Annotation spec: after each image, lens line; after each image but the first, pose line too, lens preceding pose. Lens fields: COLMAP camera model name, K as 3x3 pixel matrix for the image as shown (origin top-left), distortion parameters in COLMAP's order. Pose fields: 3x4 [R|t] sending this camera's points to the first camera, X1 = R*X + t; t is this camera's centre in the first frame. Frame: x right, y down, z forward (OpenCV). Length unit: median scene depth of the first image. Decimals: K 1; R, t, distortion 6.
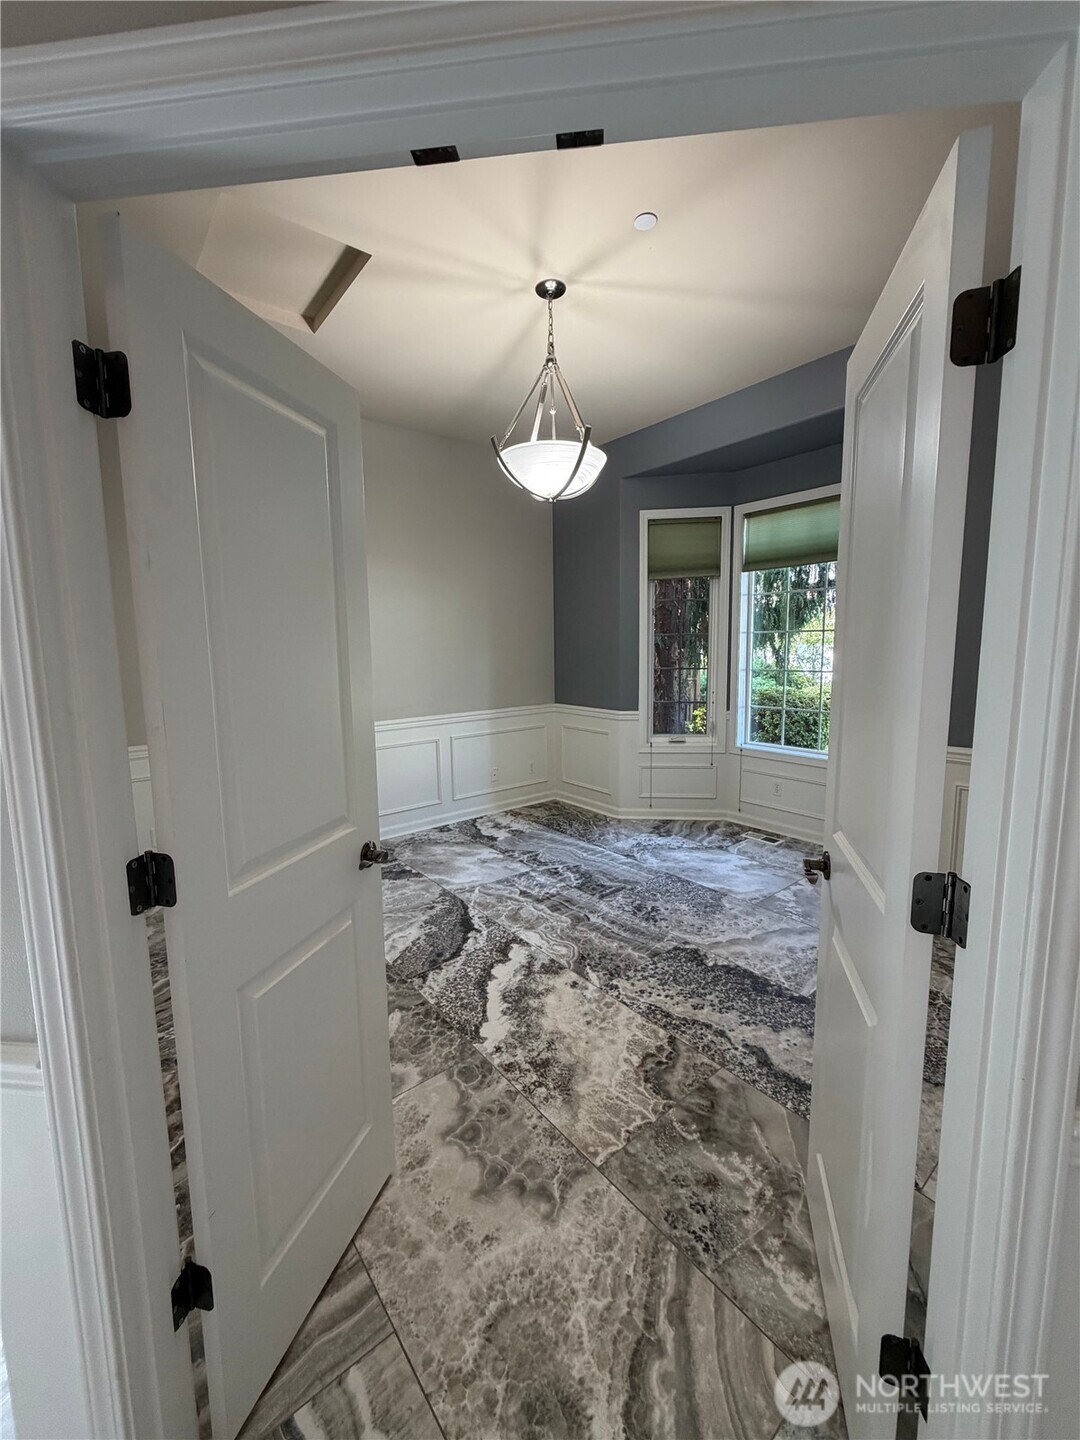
lens RADIAL K [[571.5, 0, 540.0], [0, 571.5, 720.0], [0, 0, 1]] dist [0.000473, 0.000444]
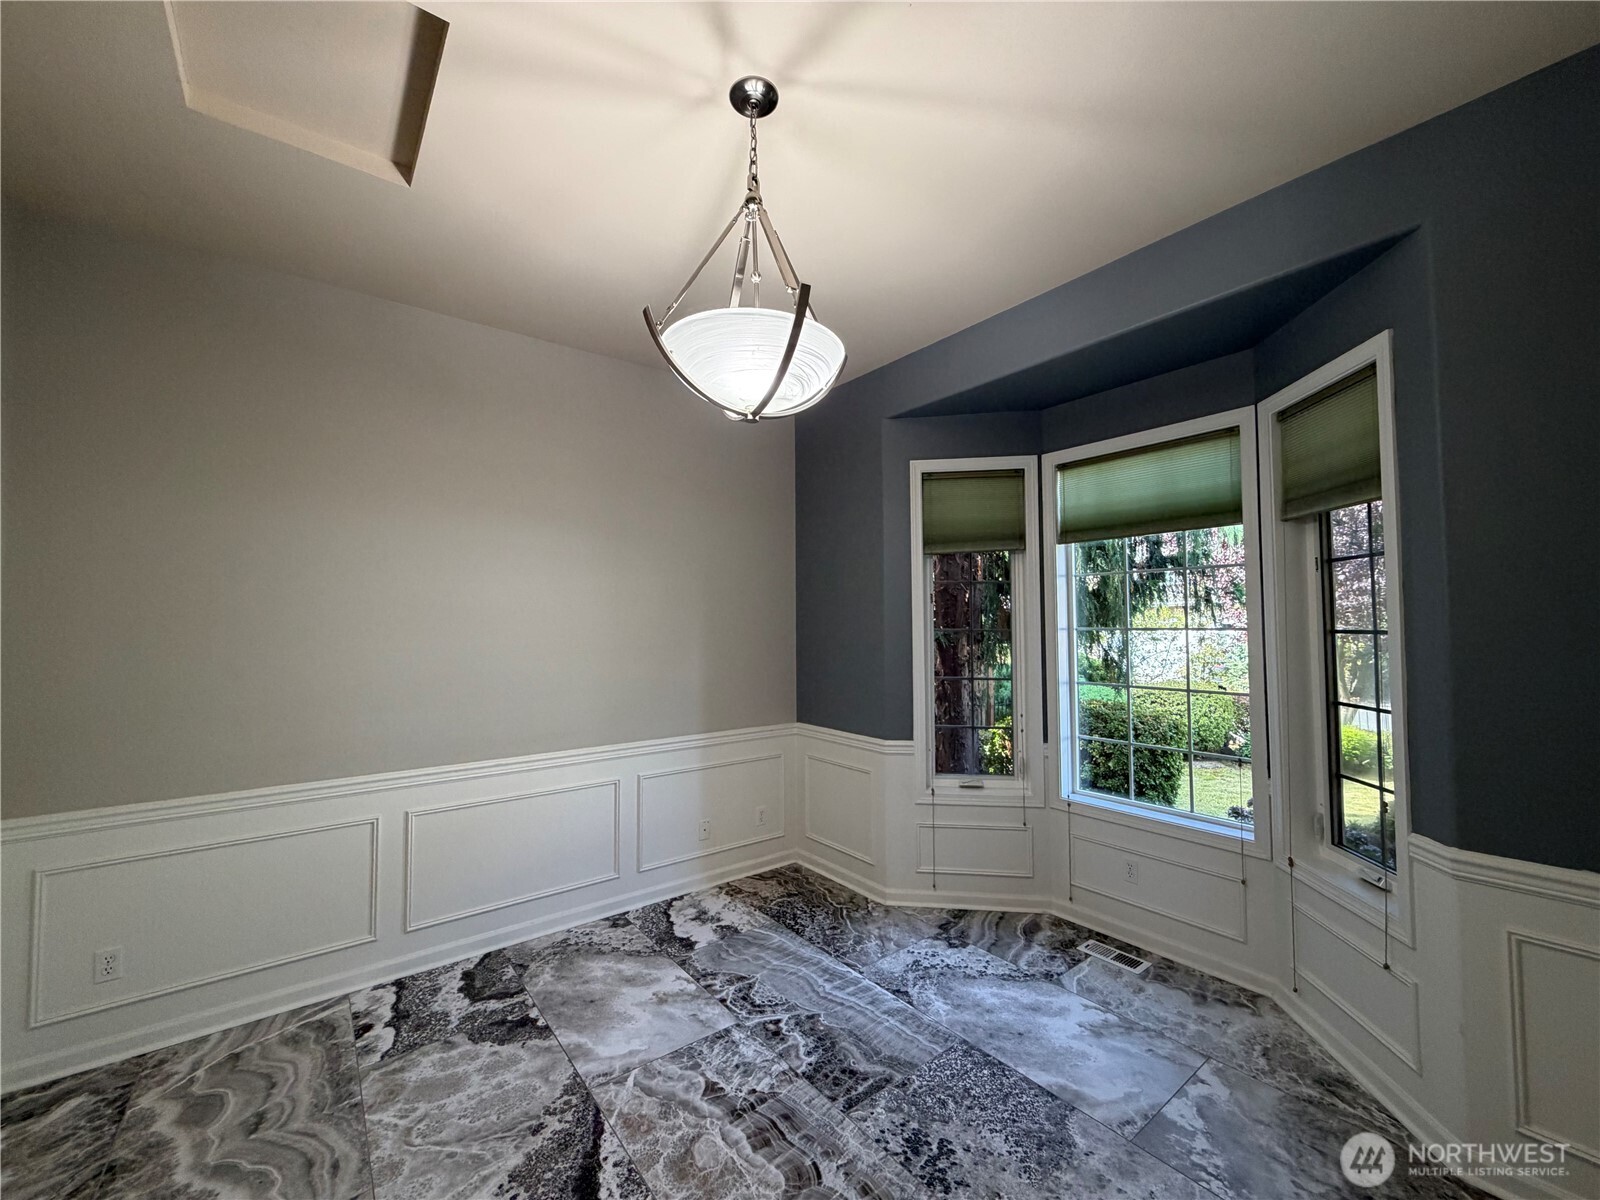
lens RADIAL K [[635.0, 0, 801.3], [0, 635.0, 605.8], [0, 0, 1]] dist [0.000473, 0.000444]
pose [[0.999853, 0.009816, -0.014024, 0.051433], [-0.011958, 0.986735, -0.161898, -0.054930], [0.012249, 0.162042, 0.986708, 0.242441]]
